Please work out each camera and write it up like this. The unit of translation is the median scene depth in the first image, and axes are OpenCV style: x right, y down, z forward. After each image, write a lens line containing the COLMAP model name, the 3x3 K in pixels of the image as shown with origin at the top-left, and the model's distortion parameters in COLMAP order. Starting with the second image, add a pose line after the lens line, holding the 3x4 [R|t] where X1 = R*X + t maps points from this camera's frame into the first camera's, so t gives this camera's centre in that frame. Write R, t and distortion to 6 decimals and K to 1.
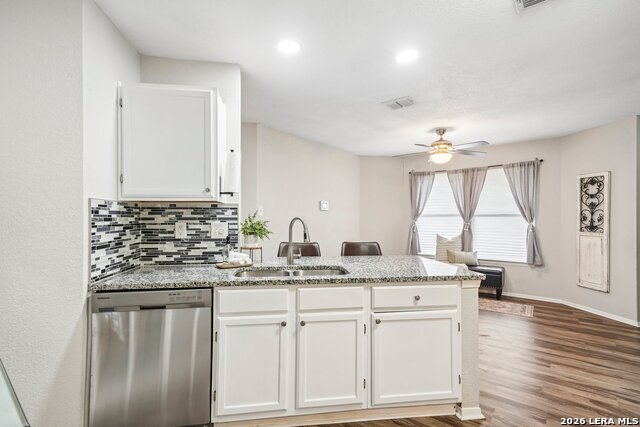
lens RADIAL K [[306.8, 0, 320.0], [0, 306.8, 213.5], [0, 0, 1]] dist [0.000070, -0.000005]
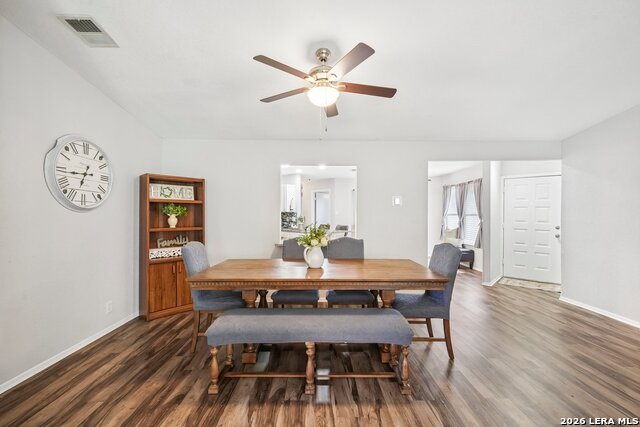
lens RADIAL K [[274.8, 0, 320.0], [0, 274.8, 213.5], [0, 0, 1]] dist [0.000941, 0.000219]
pose [[0.641986, -0.005624, -0.766696, 1.182370], [0.009627, 0.999953, 0.000726, -0.007007], [0.766656, -0.007847, 0.642010, -0.432316]]
